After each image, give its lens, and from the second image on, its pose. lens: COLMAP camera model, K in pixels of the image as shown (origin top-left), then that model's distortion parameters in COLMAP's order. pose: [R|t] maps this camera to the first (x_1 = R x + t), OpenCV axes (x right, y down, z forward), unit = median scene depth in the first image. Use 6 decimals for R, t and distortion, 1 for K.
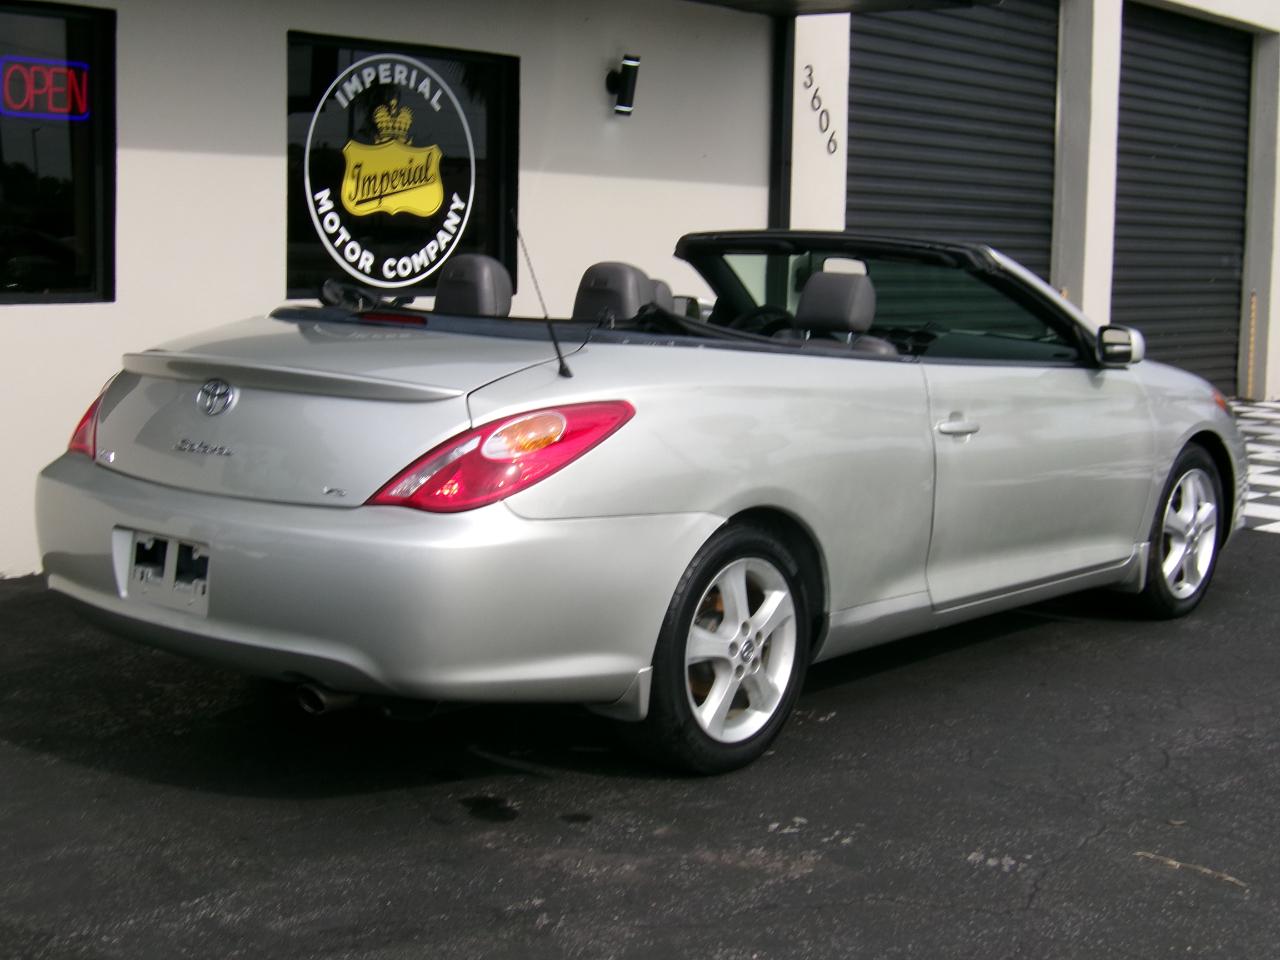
lens RADIAL K [[1960.2, 0, 647.1], [0, 1960.2, 544.5], [0, 0, 1]] dist [-0.108957, -0.035221]
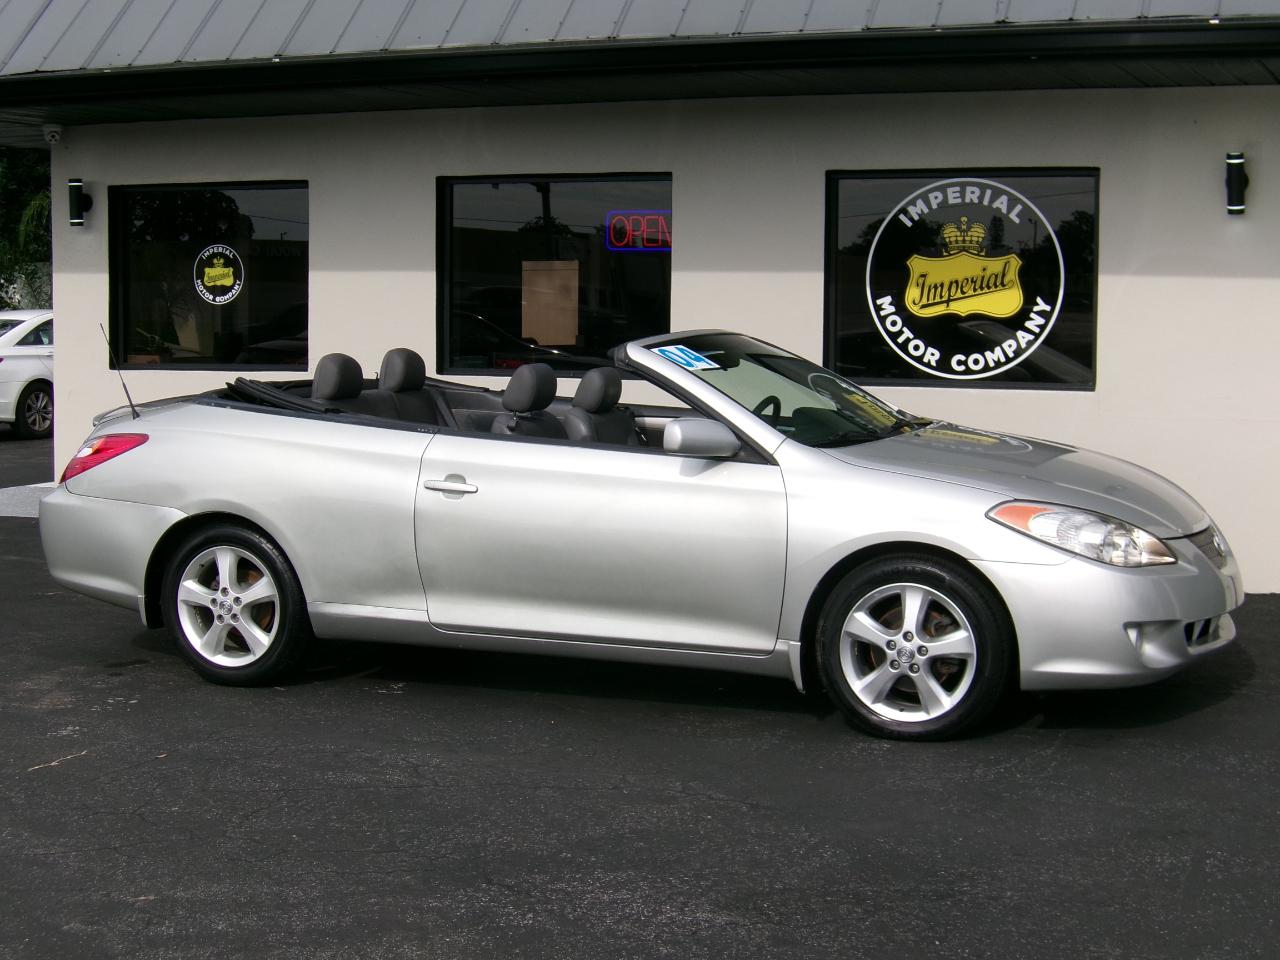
lens RADIAL K [[1969.3, 0, 651.8], [0, 1969.3, 554.3], [0, 0, 1]] dist [-0.106495, -0.048539]
pose [[0.301518, 0.105801, -0.947572, 0.952604], [-0.147446, 0.987043, 0.063291, -0.078832], [0.941991, 0.120633, 0.313211, 0.495187]]
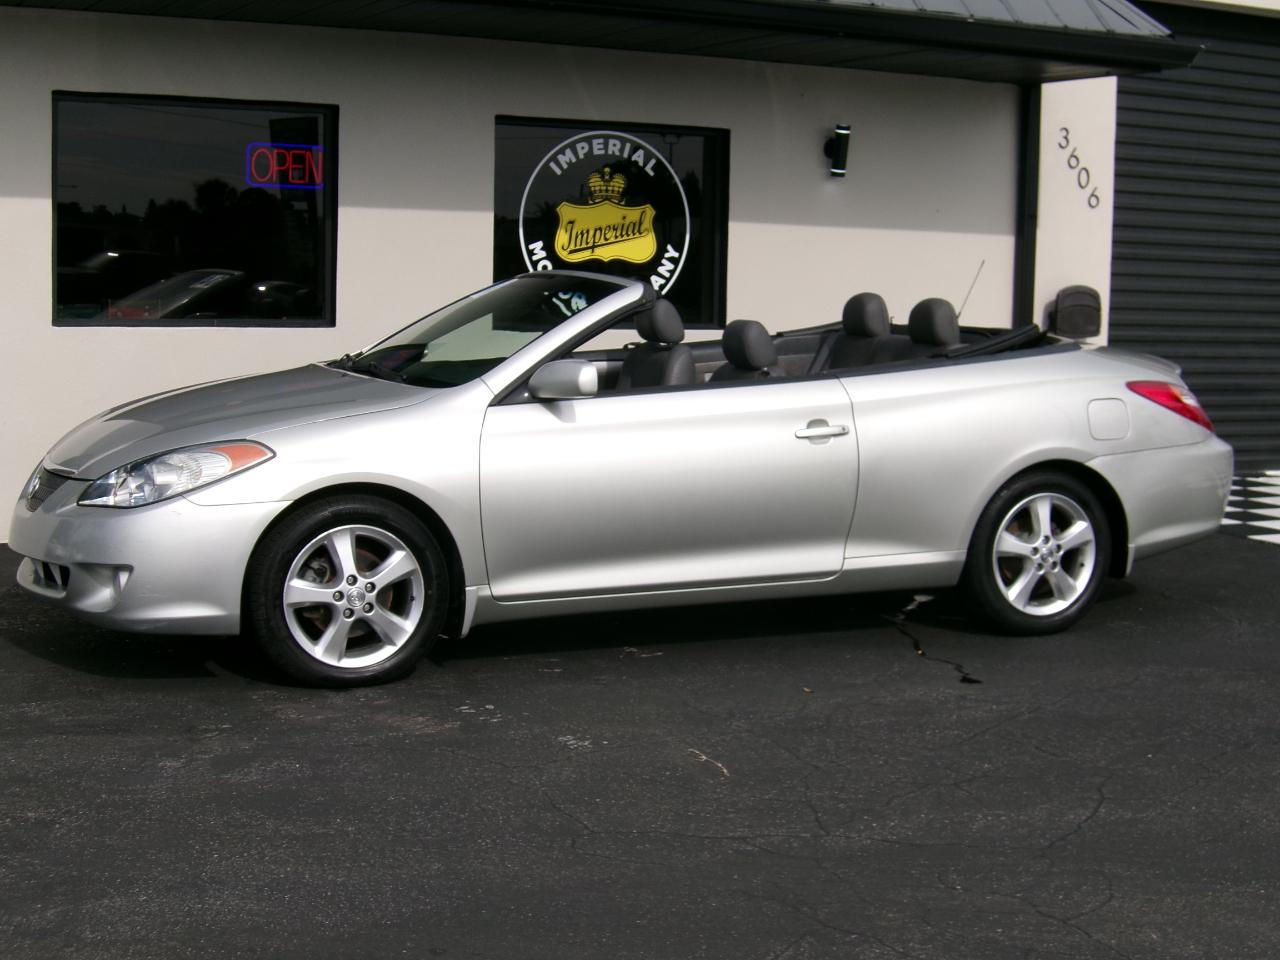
lens RADIAL K [[1938.4, 0, 646.3], [0, 1938.4, 549.9], [0, 0, 1]] dist [-0.107991, -0.052023]
pose [[0.920095, 0.053511, -0.388024, 0.383045], [-0.062763, 0.997966, -0.011199, 0.023482], [0.386635, 0.034658, 0.921581, -0.102075]]
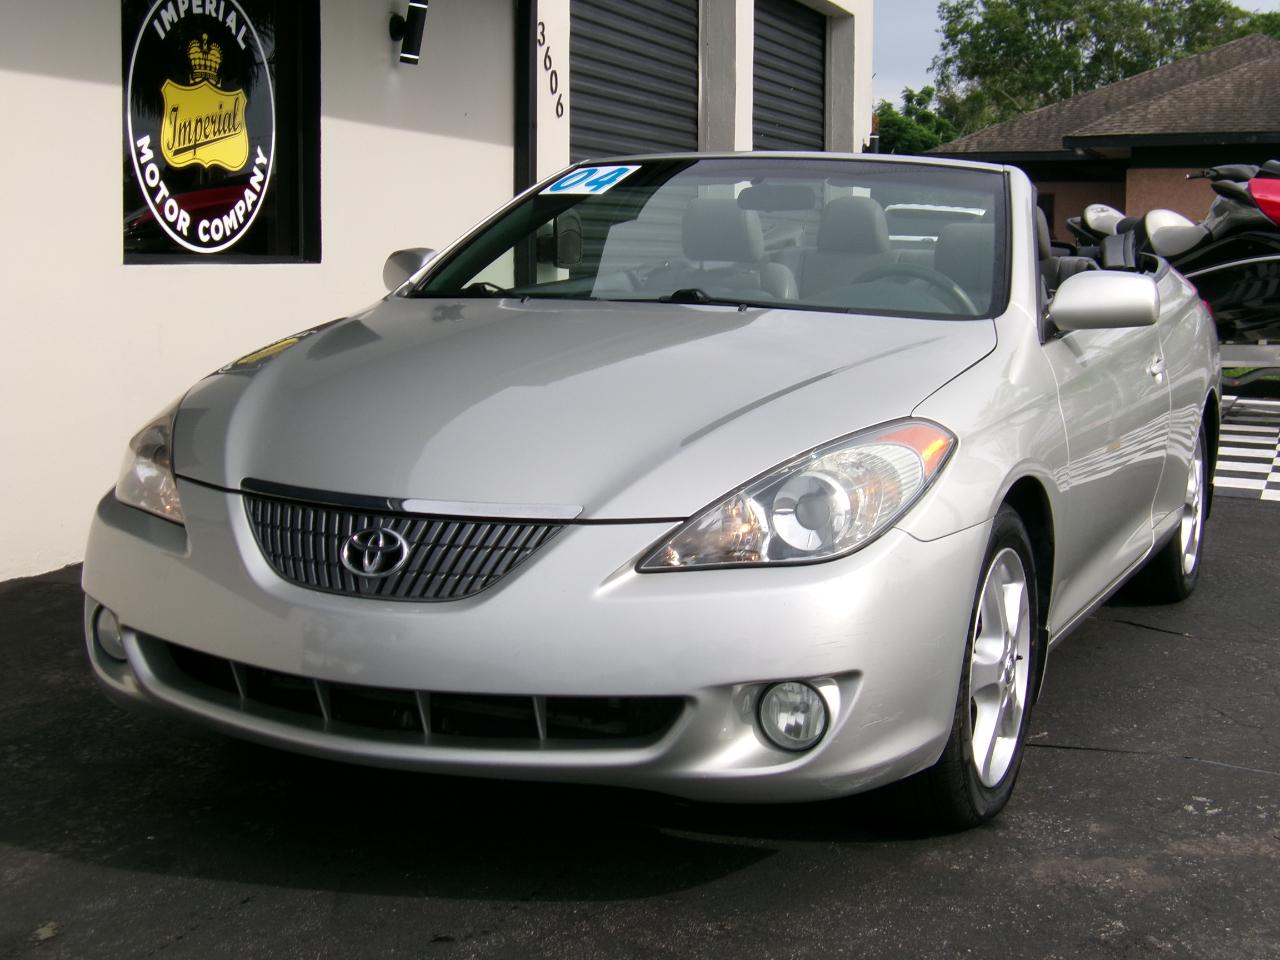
lens RADIAL K [[1954.0, 0, 638.9], [0, 1954.0, 524.0], [0, 0, 1]] dist [-0.112834, -0.024695]
pose [[0.943342, -0.056492, 0.326979, -0.244178], [0.062310, 0.998030, -0.007334, 0.004679], [-0.325920, 0.027292, 0.945003, 0.145361]]
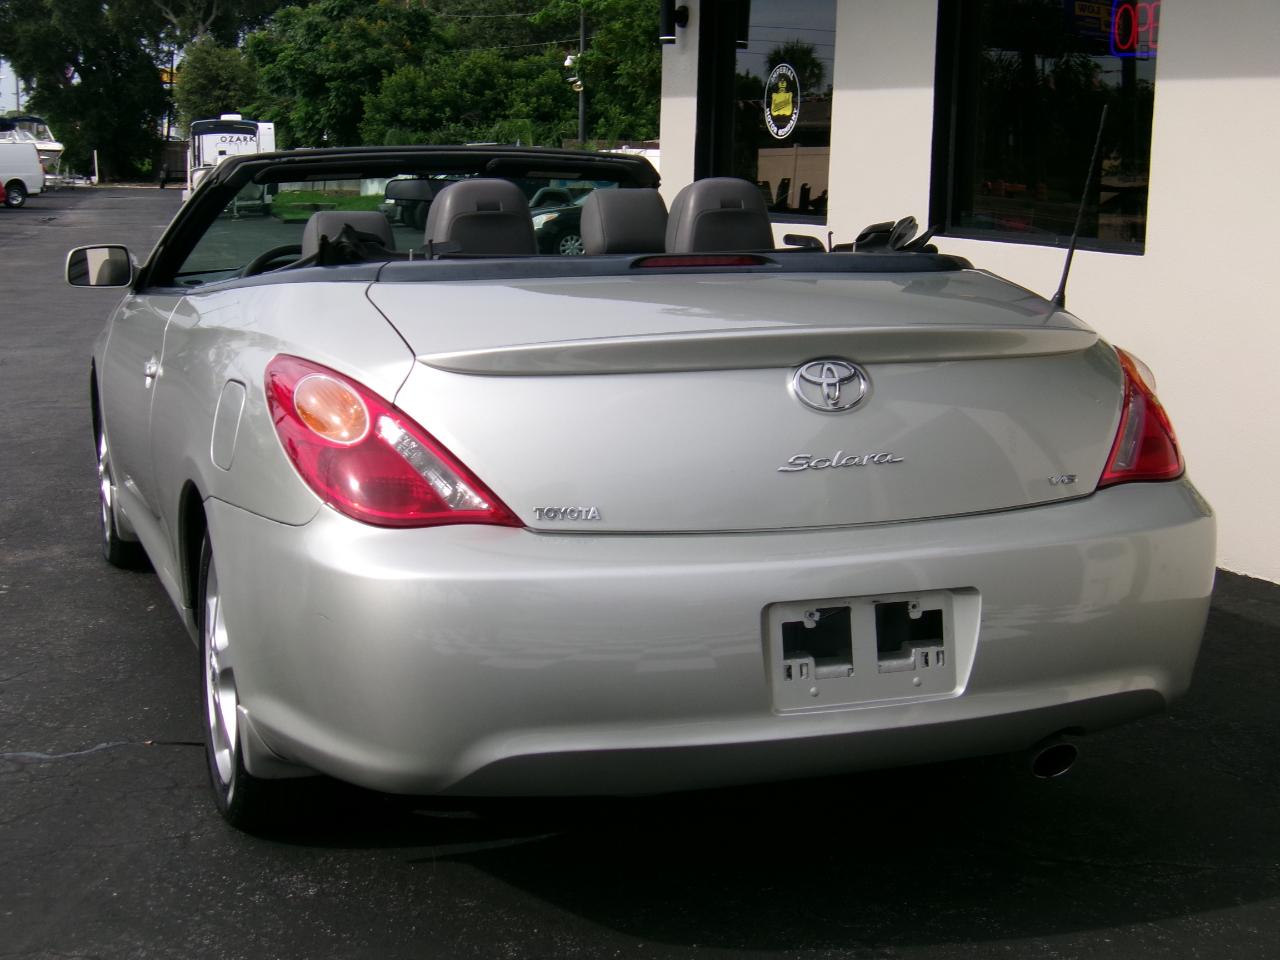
lens RADIAL K [[1954.0, 0, 638.9], [0, 1954.0, 524.0], [0, 0, 1]] dist [-0.112834, -0.024695]
pose [[-0.452844, 0.132679, -0.881662, 0.567996], [-0.171040, 0.957572, 0.231953, -0.153537], [0.875030, 0.255838, -0.410937, 1.057823]]
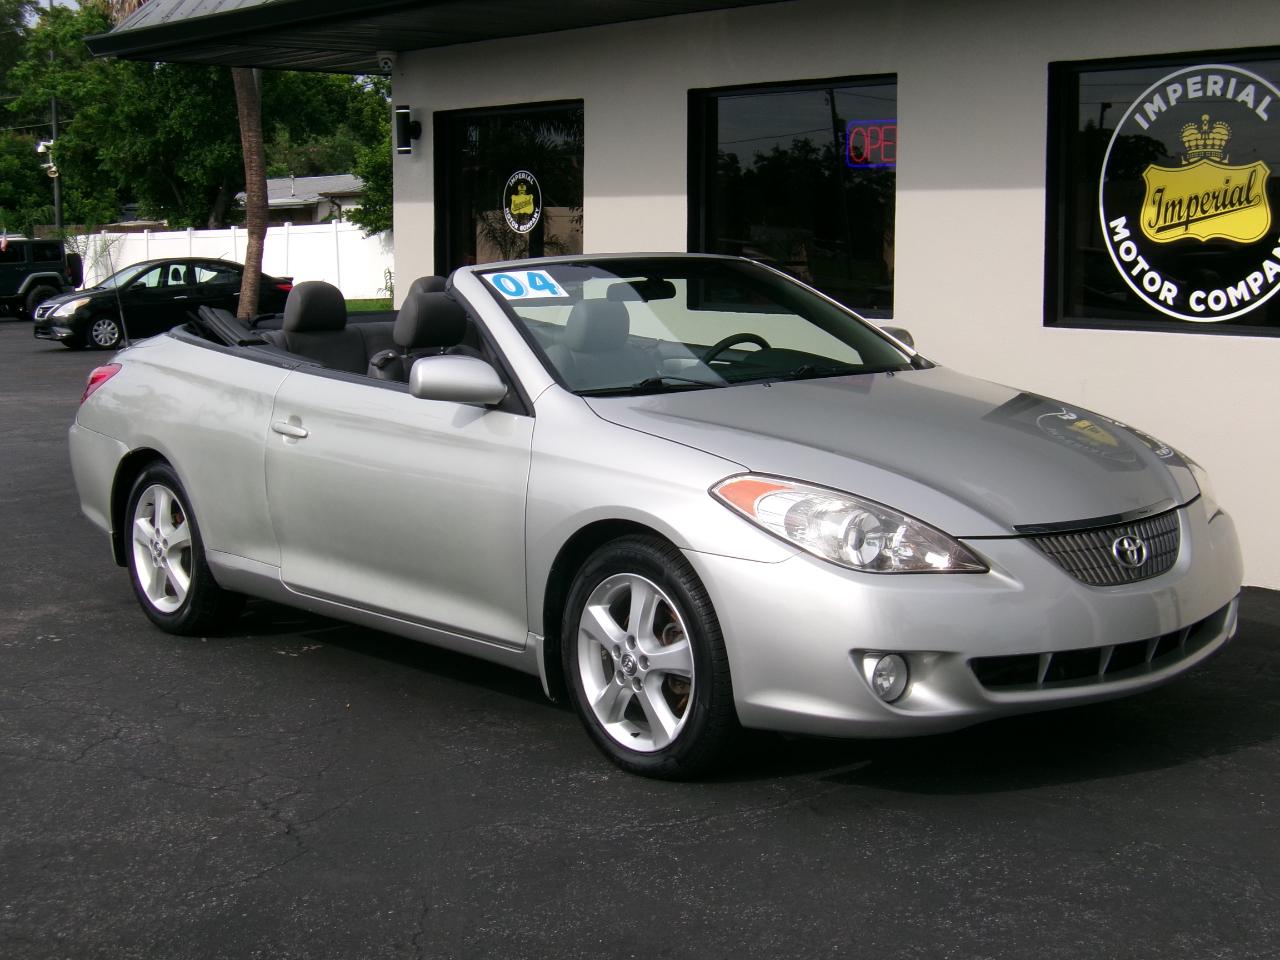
lens RADIAL K [[1969.3, 0, 651.8], [0, 1969.3, 554.3], [0, 0, 1]] dist [-0.106495, -0.048539]
pose [[-0.171032, 0.136845, -0.975716, 0.834858], [-0.154585, 0.974316, 0.163746, -0.140171], [0.973063, 0.178837, -0.145484, 0.934649]]
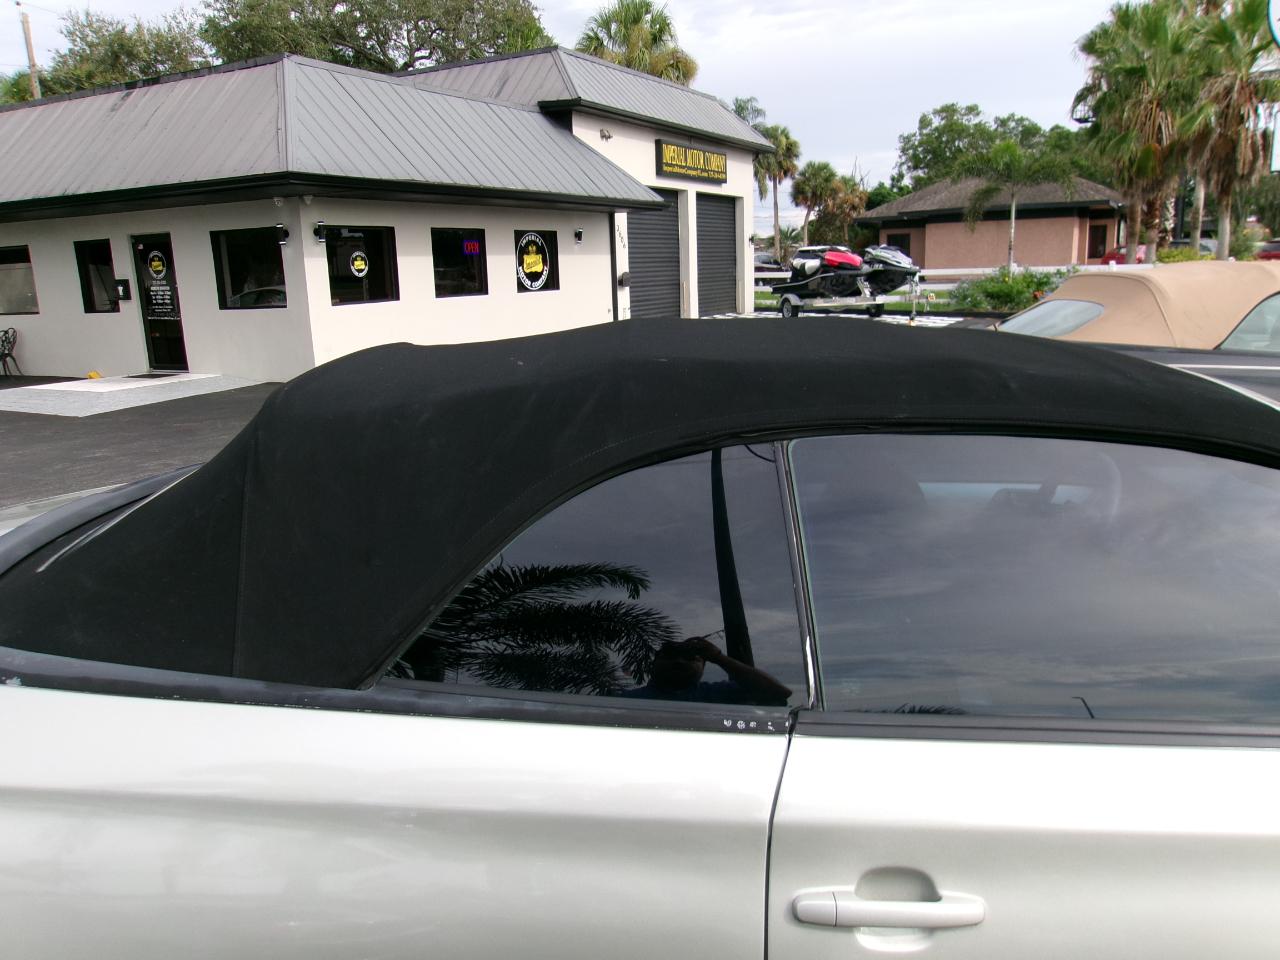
lens RADIAL K [[972.1, 0, 639.7], [0, 972.1, 514.3], [0, 0, 1]] dist [-0.043267, -0.001394]
pose [[0.981063, -0.093953, 0.169375, -0.316826], [0.077315, 0.991745, 0.102296, 0.156476], [-0.177588, -0.087264, 0.980228, -1.158017]]
